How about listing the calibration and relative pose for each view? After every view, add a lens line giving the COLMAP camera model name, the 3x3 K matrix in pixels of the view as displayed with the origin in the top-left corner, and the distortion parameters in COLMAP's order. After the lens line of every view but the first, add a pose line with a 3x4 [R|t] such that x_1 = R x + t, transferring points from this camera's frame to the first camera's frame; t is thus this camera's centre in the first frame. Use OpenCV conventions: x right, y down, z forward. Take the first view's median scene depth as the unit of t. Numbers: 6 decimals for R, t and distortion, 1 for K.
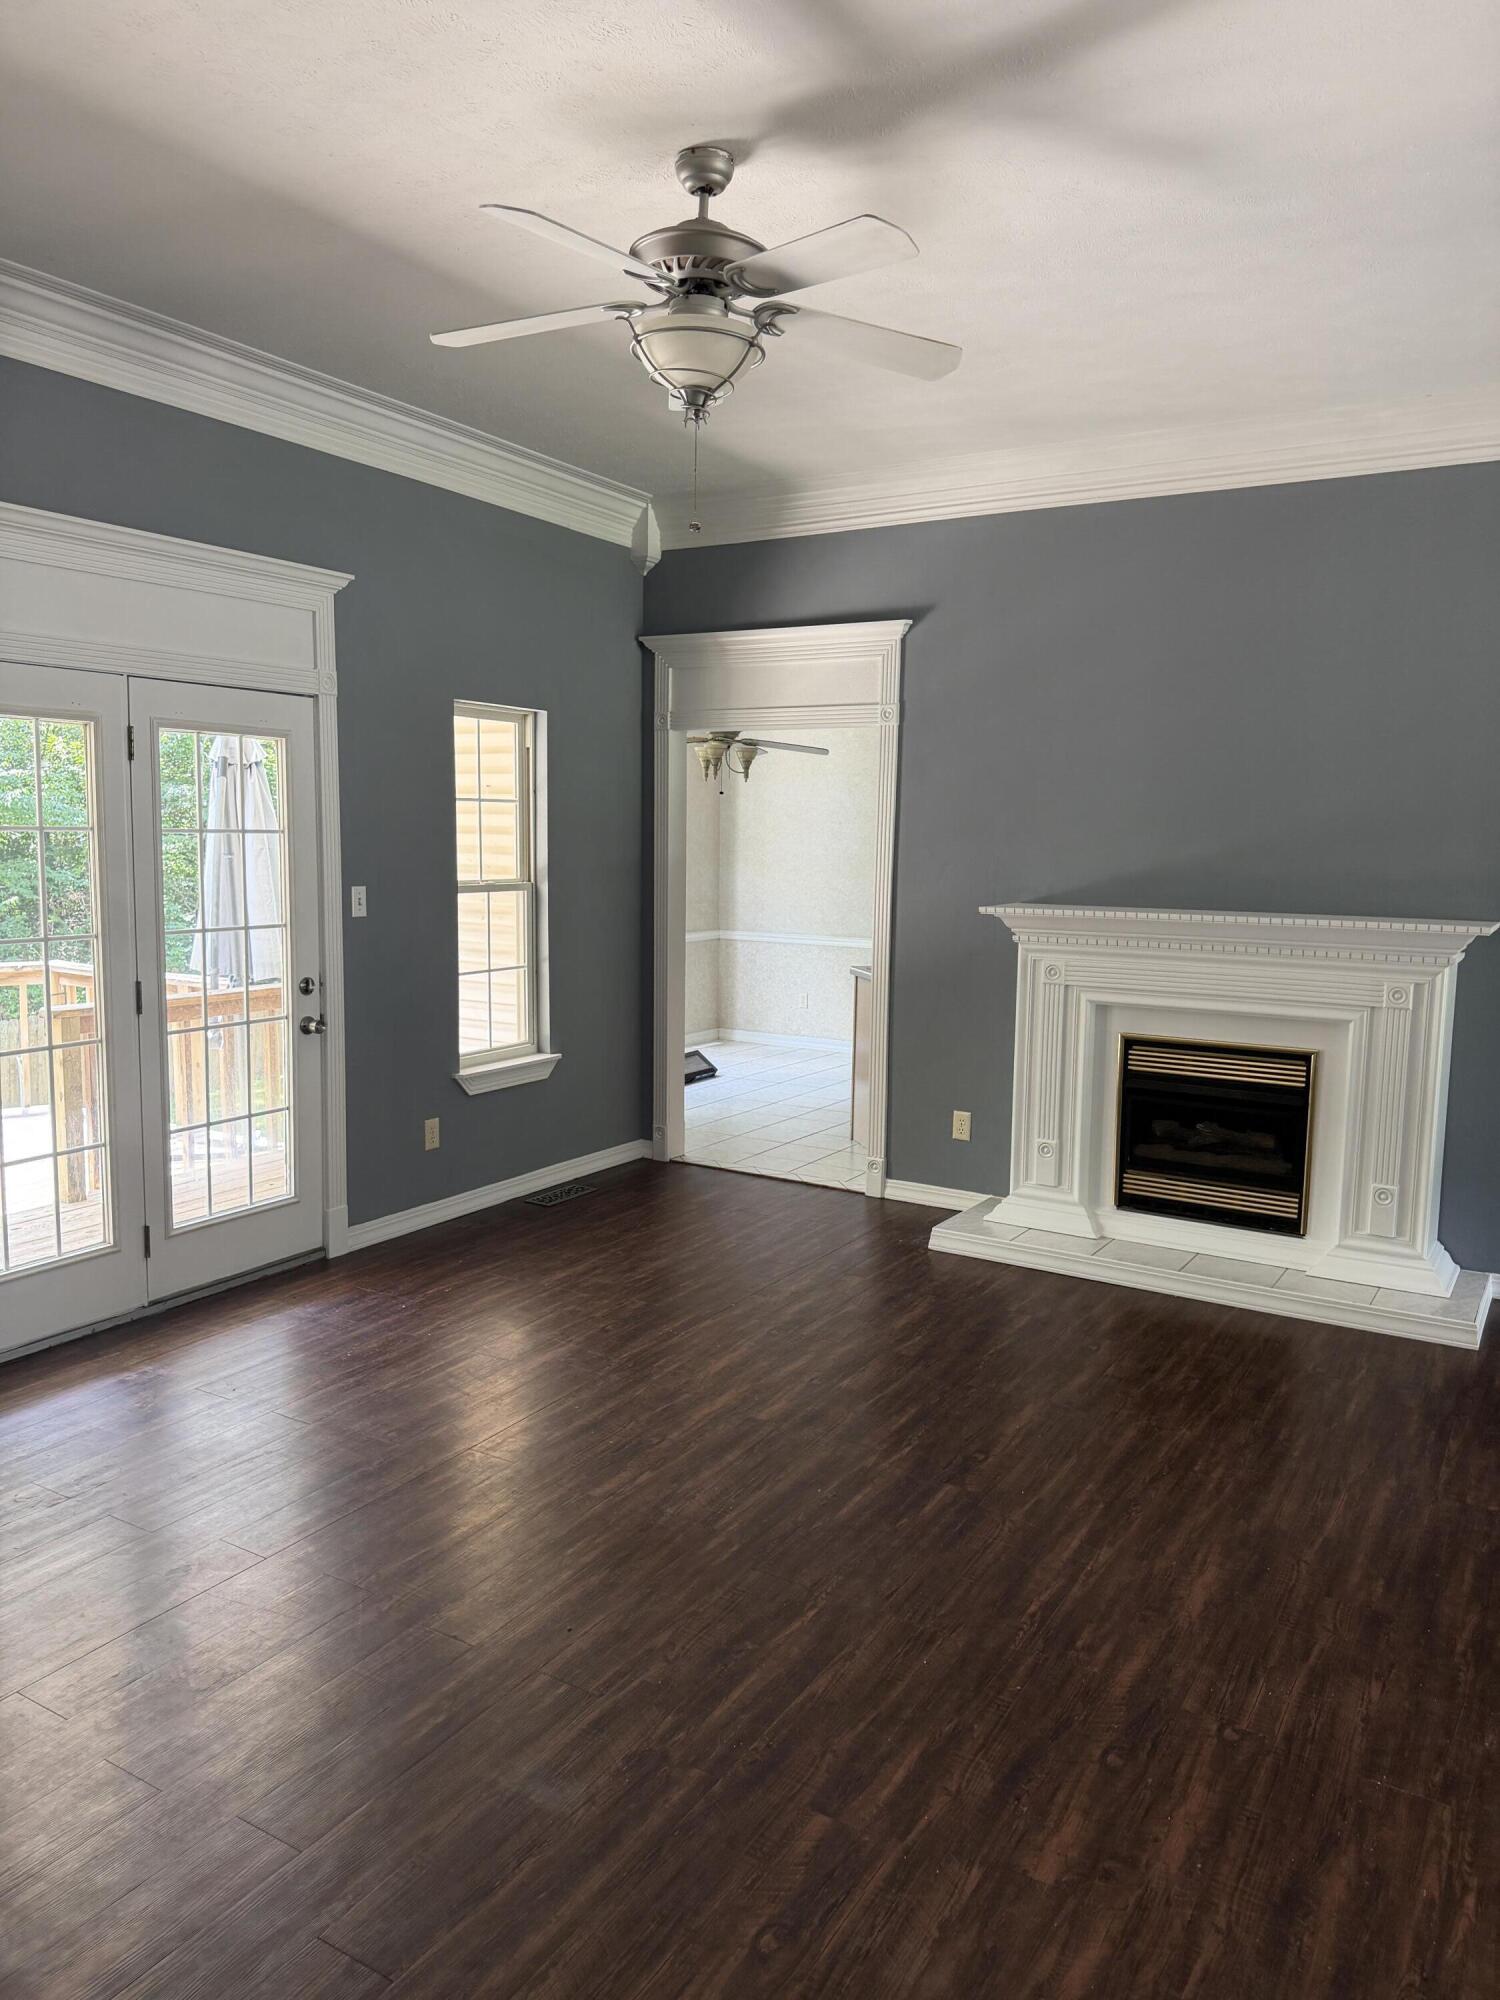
lens RADIAL K [[1411.7, 0, 753.9], [0, 1411.7, 1001.5], [0, 0, 1]] dist [0.008621, 0.000974]
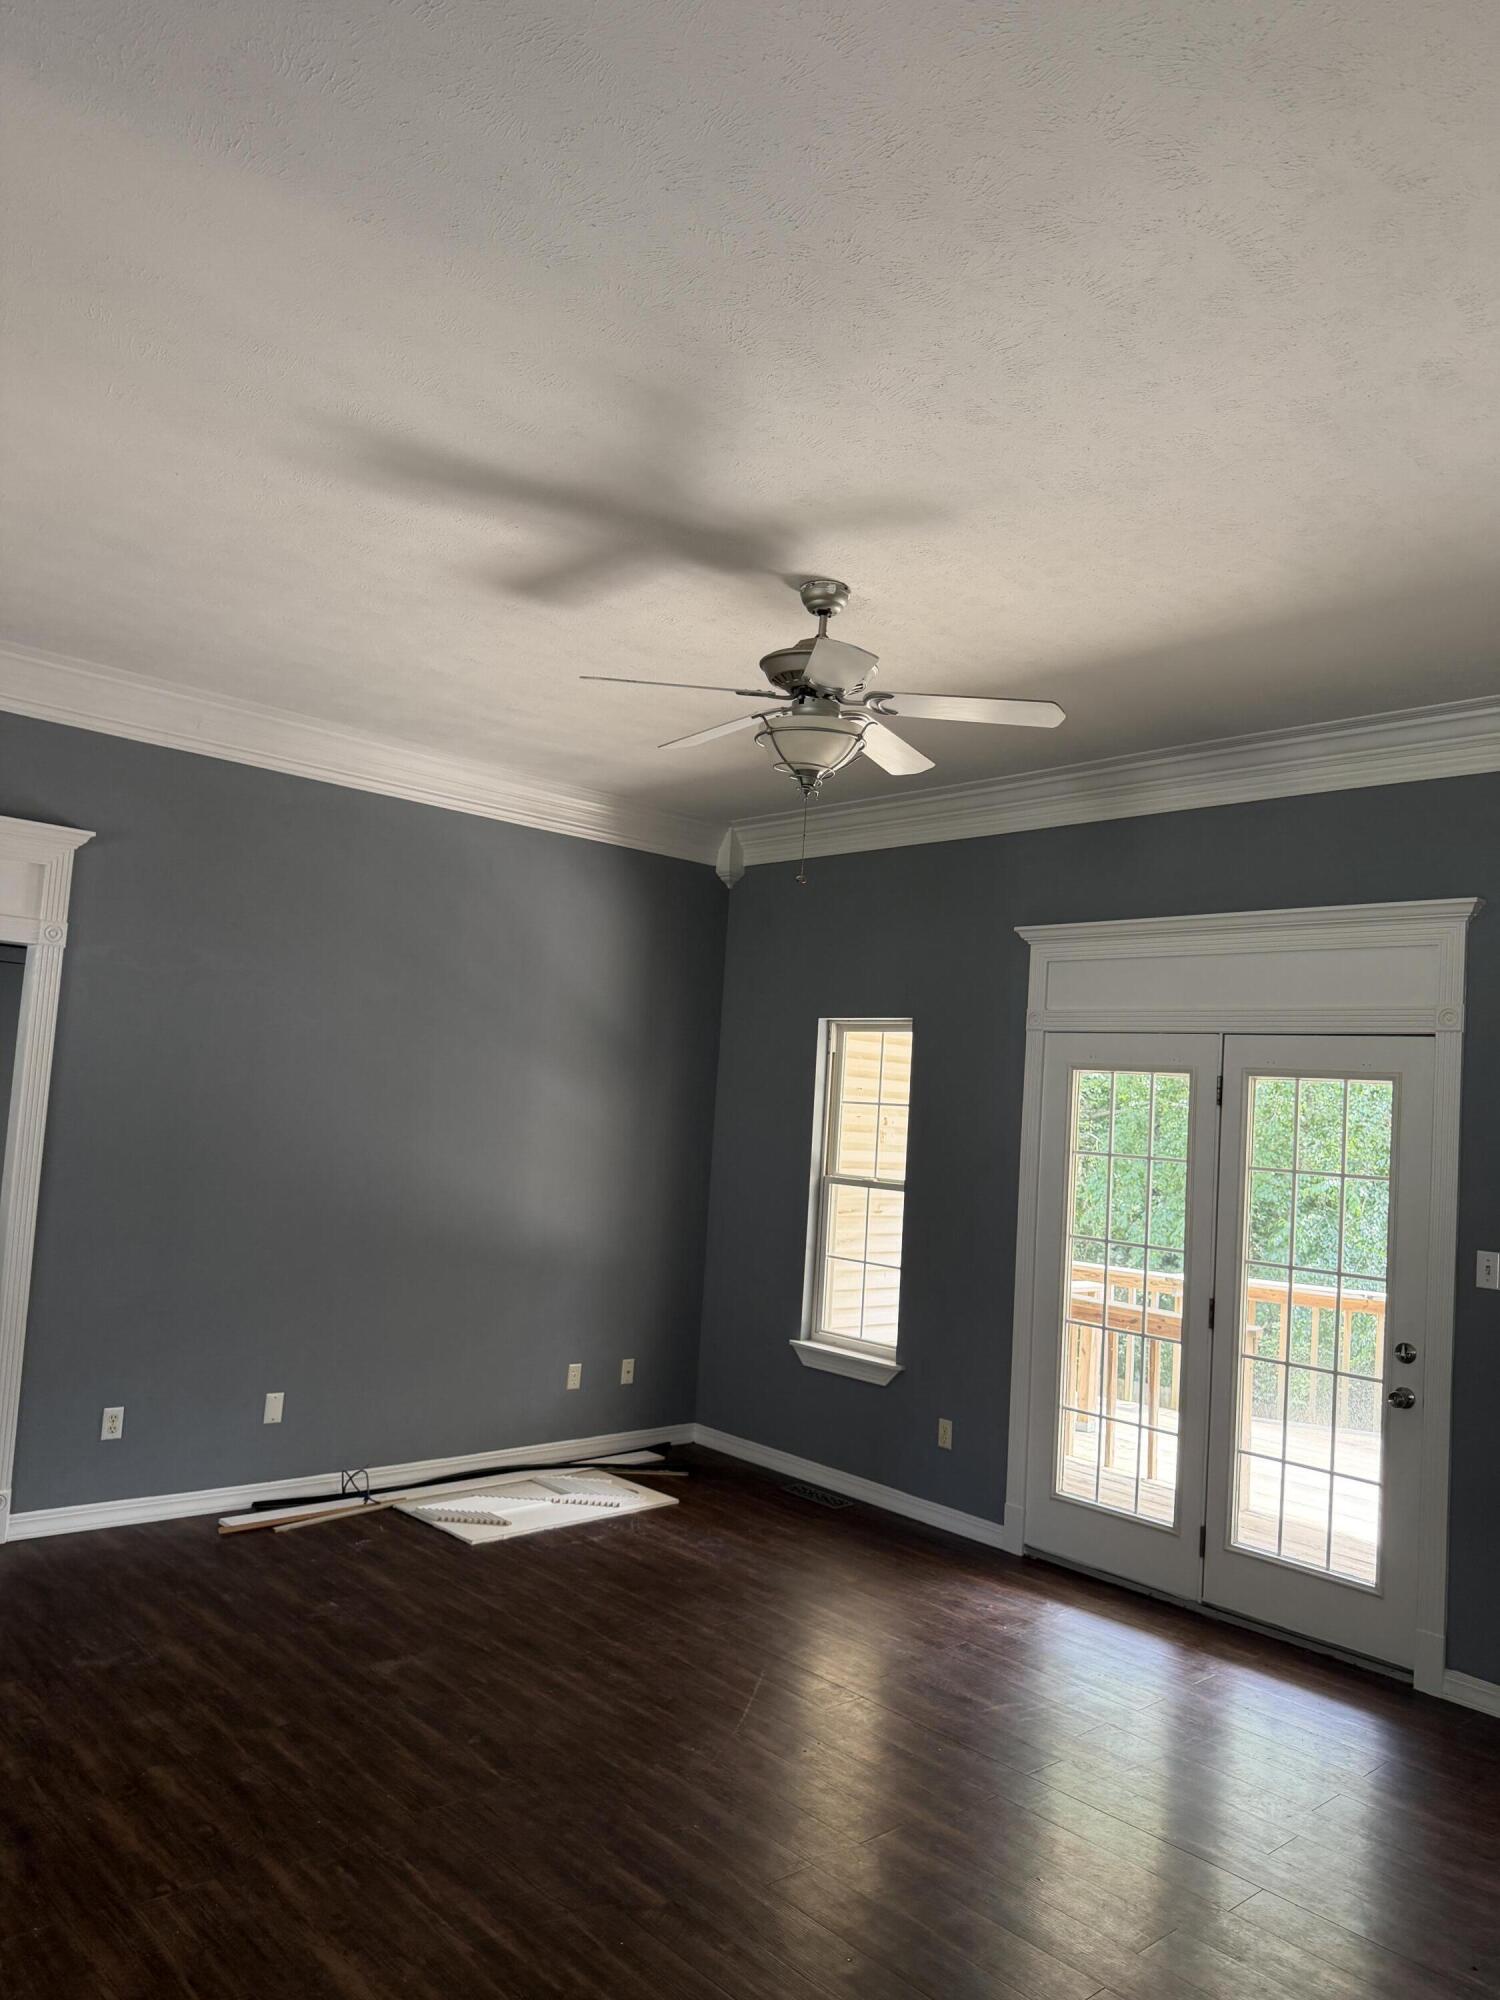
lens RADIAL K [[1423.0, 0, 740.4], [0, 1423.0, 1006.0], [0, 0, 1]] dist [0.035769, -0.055177]
pose [[-0.286716, -0.100680, -0.952711, 0.803574], [-0.190812, 0.980539, -0.046197, -0.121381], [0.938821, 0.168543, -0.300347, 0.978919]]
